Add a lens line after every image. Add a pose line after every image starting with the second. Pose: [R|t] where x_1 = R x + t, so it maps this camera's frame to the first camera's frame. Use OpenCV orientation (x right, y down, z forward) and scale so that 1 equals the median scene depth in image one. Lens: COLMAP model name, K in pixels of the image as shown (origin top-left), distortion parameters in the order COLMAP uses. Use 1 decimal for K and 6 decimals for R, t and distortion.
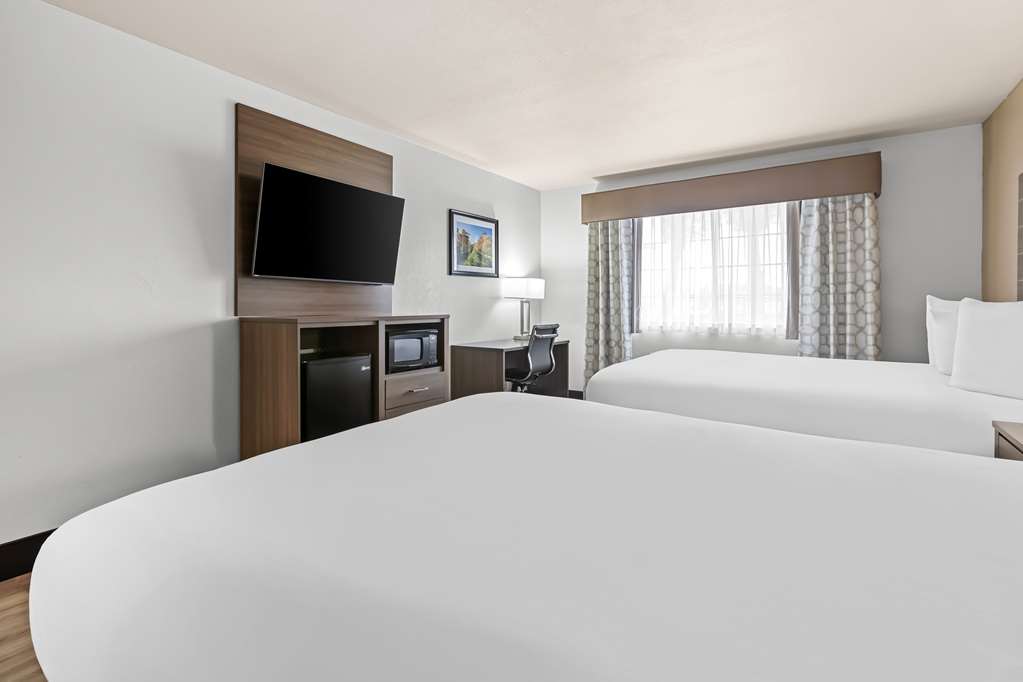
lens RADIAL K [[478.0, 0, 439.7], [0, 478.0, 302.6], [0, 0, 1]] dist [-0.004902, 0.000527]
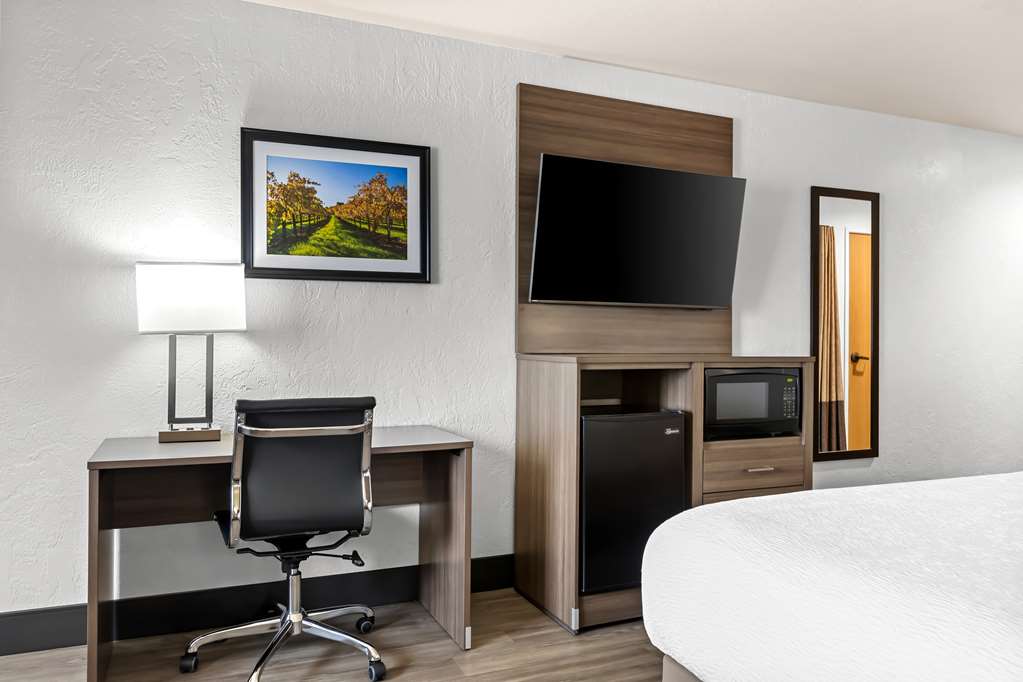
lens RADIAL K [[631.6, 0, 513.8], [0, 631.6, 343.4], [0, 0, 1]] dist [-0.030815, -0.000091]
pose [[0.873322, 0.002419, -0.487137, 0.496787], [0.003610, 0.999928, 0.011437, -0.000710], [0.487130, -0.011746, 0.873250, 0.563133]]
